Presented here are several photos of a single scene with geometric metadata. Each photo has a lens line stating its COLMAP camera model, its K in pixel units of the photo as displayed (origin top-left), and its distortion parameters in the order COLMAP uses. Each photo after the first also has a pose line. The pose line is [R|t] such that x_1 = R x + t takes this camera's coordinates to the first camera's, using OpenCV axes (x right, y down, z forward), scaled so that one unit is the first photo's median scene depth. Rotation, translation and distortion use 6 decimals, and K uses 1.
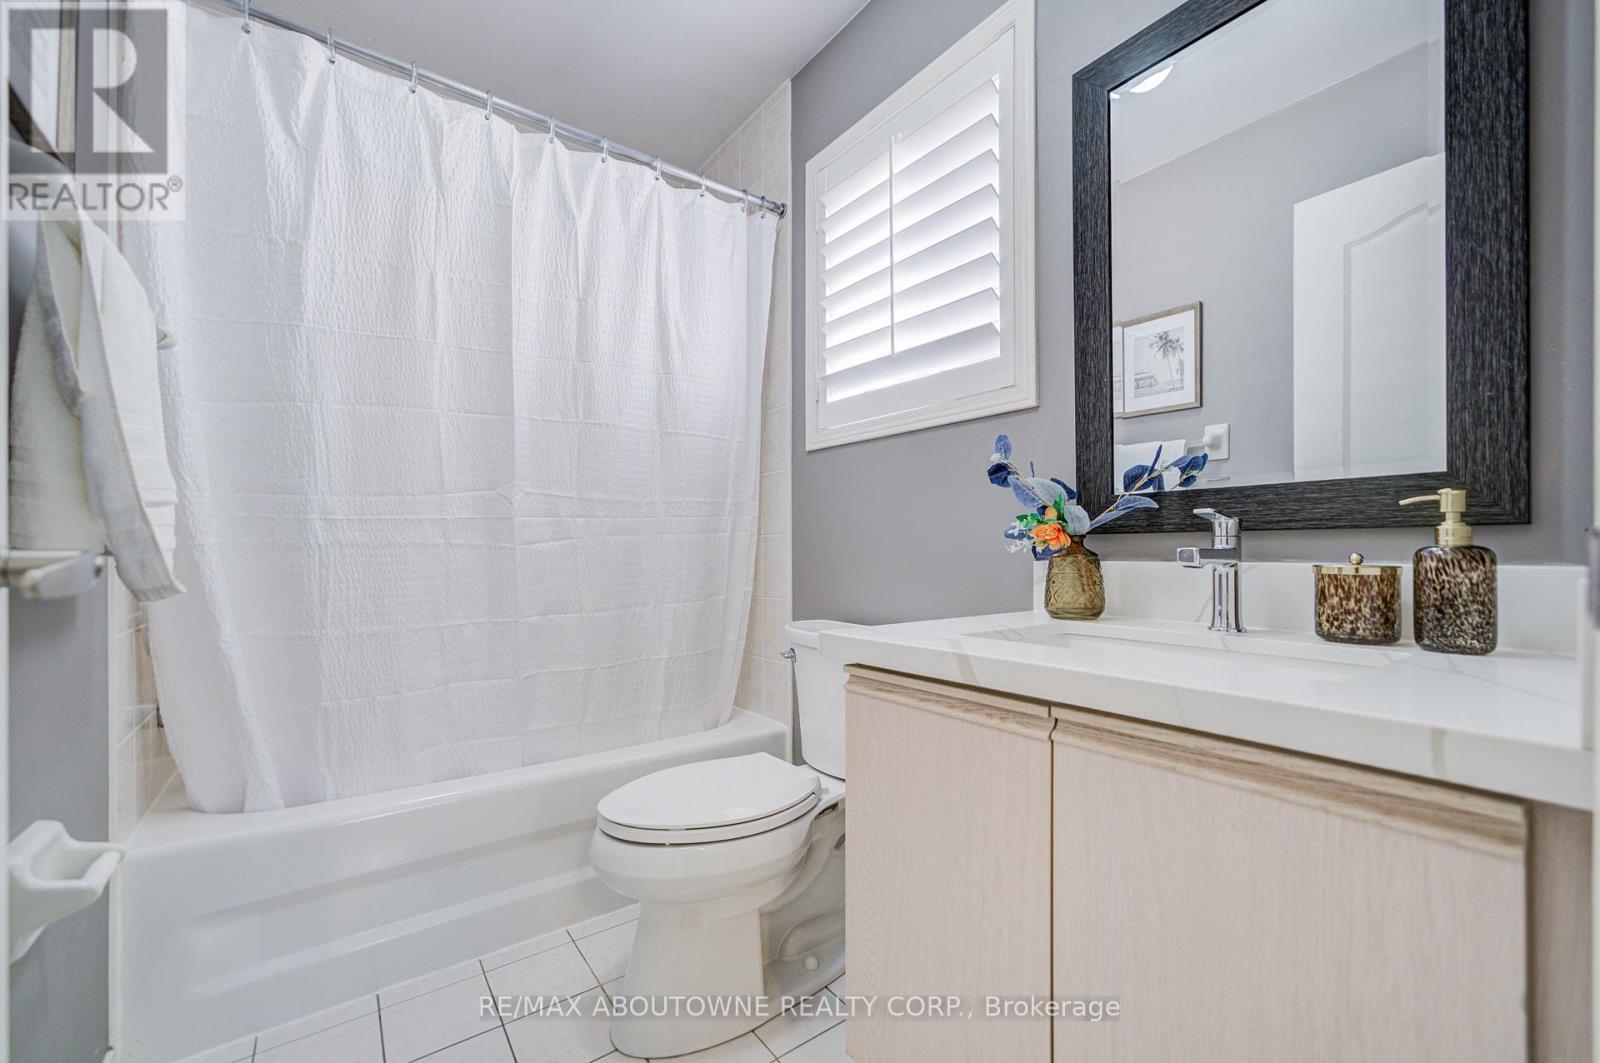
lens RADIAL K [[657.3, 0, 799.0], [0, 657.3, 542.6], [0, 0, 1]] dist [-0.001592, -0.001509]
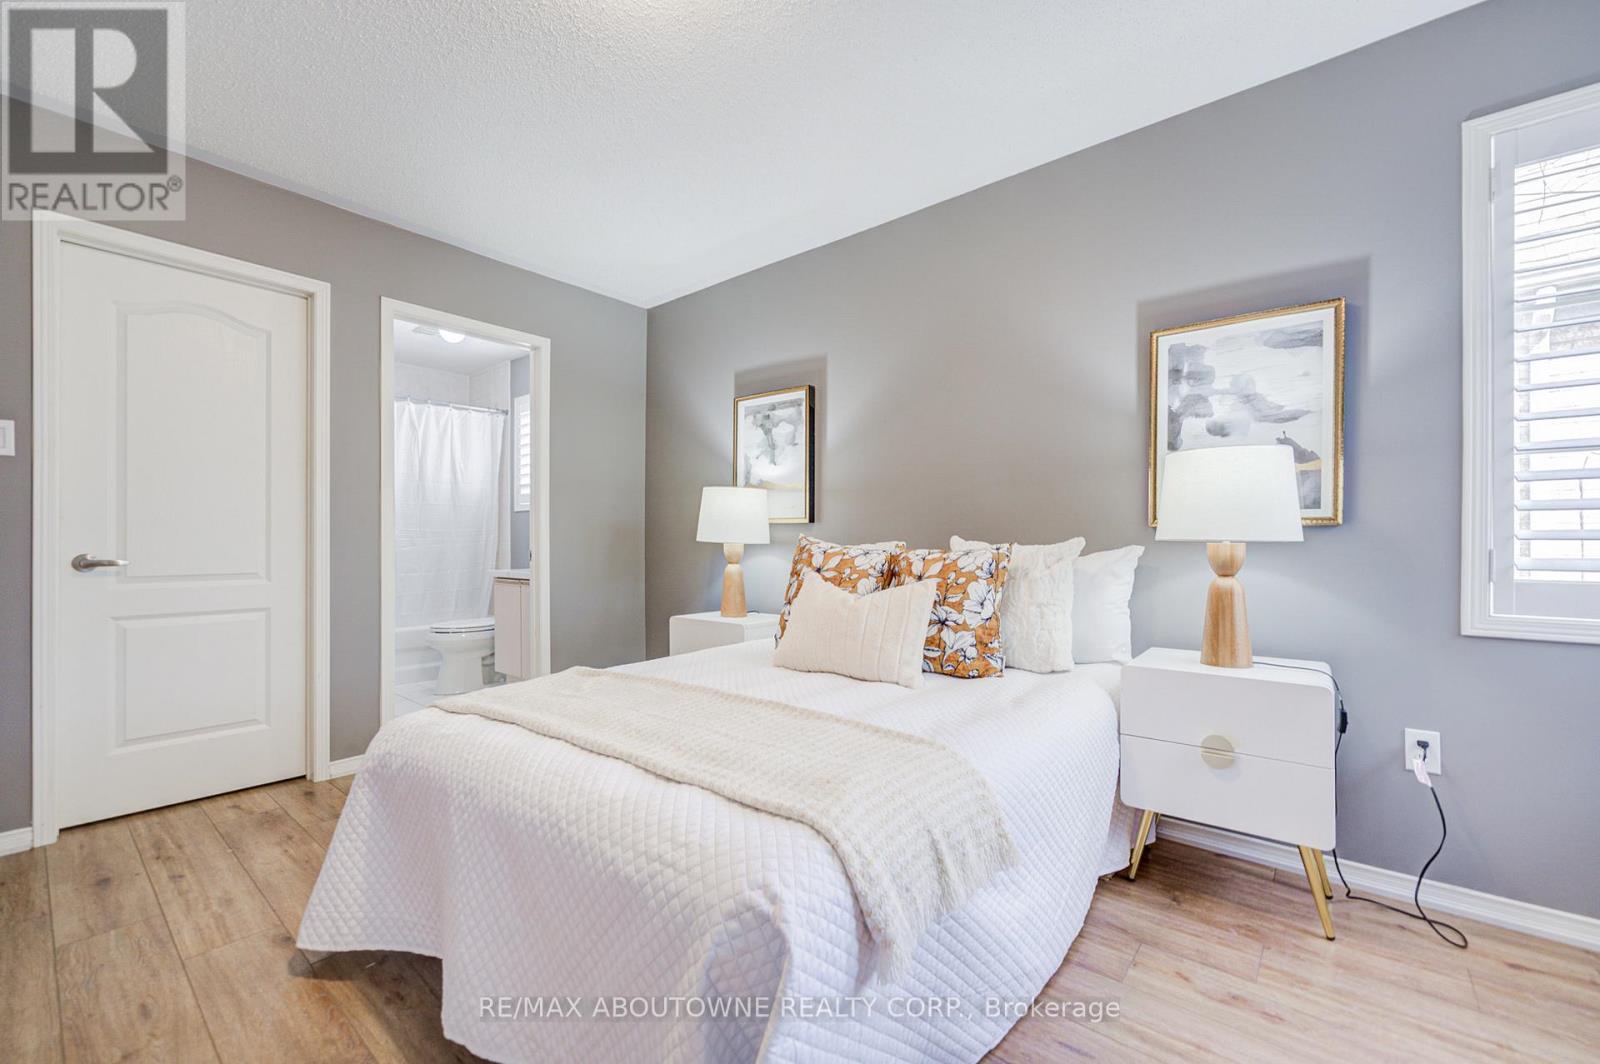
lens RADIAL K [[657.3, 0, 802.8], [0, 657.3, 539.2], [0, 0, 1]] dist [-0.001592, -0.001509]
pose [[0.966865, -0.002181, 0.255281, 0.499971], [-0.000795, 0.999933, 0.011552, -0.062834], [-0.255289, -0.011372, 0.966798, -2.015717]]
